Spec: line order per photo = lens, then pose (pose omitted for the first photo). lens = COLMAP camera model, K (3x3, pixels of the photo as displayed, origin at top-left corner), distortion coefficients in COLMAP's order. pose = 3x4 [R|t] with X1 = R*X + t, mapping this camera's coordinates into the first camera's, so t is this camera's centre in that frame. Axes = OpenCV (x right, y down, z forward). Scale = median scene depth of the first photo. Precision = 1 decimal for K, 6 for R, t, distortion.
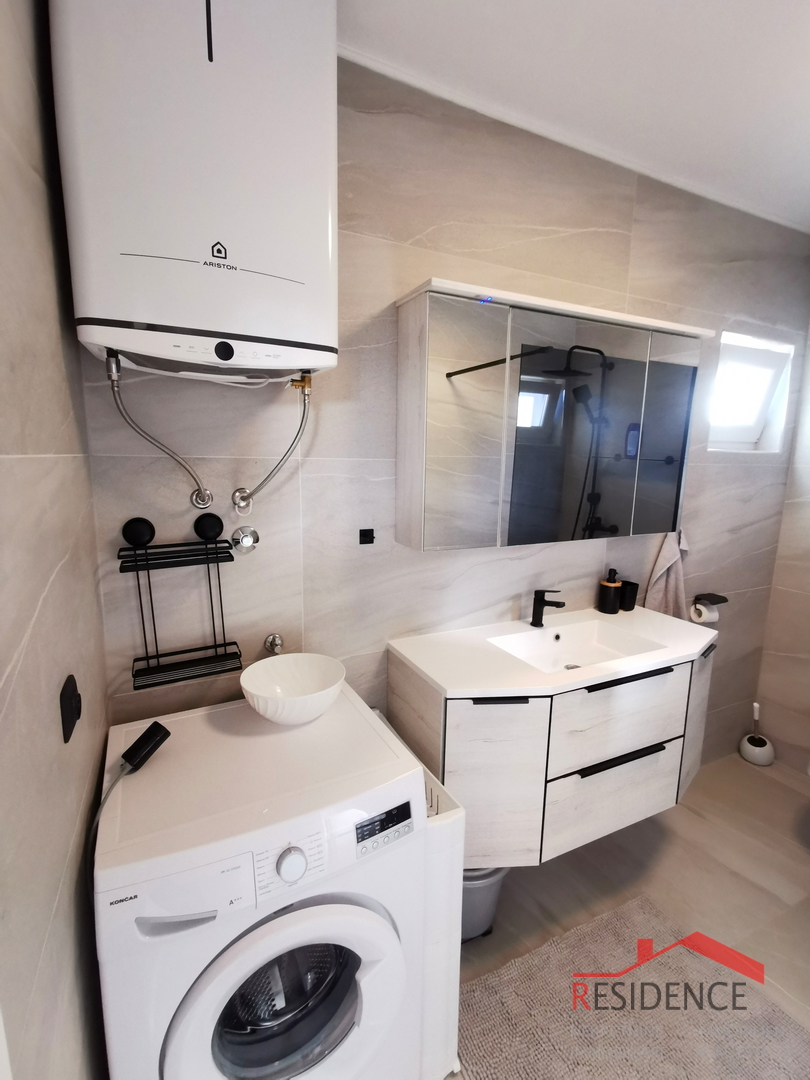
lens RADIAL K [[497.1, 0, 406.0], [0, 497.1, 536.7], [0, 0, 1]] dist [-0.006985, 0.009939]
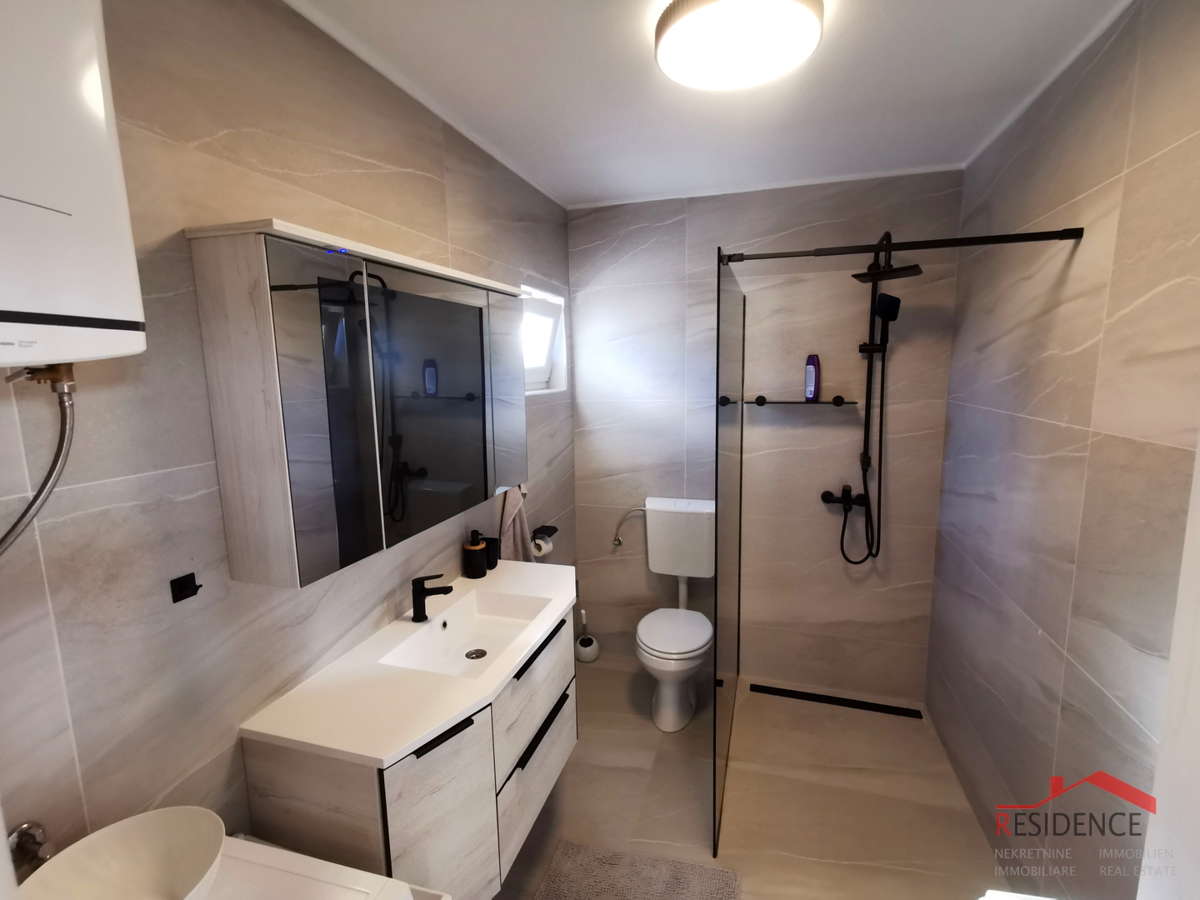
lens RADIAL K [[552.3, 0, 600.0], [0, 552.3, 450.0], [0, 0, 1]] dist [-0.006985, 0.009939]
pose [[0.686501, -0.135924, 0.714311, -0.159236], [0.146172, 0.988116, 0.047545, -0.107481], [-0.712285, 0.071772, 0.698211, 0.088357]]
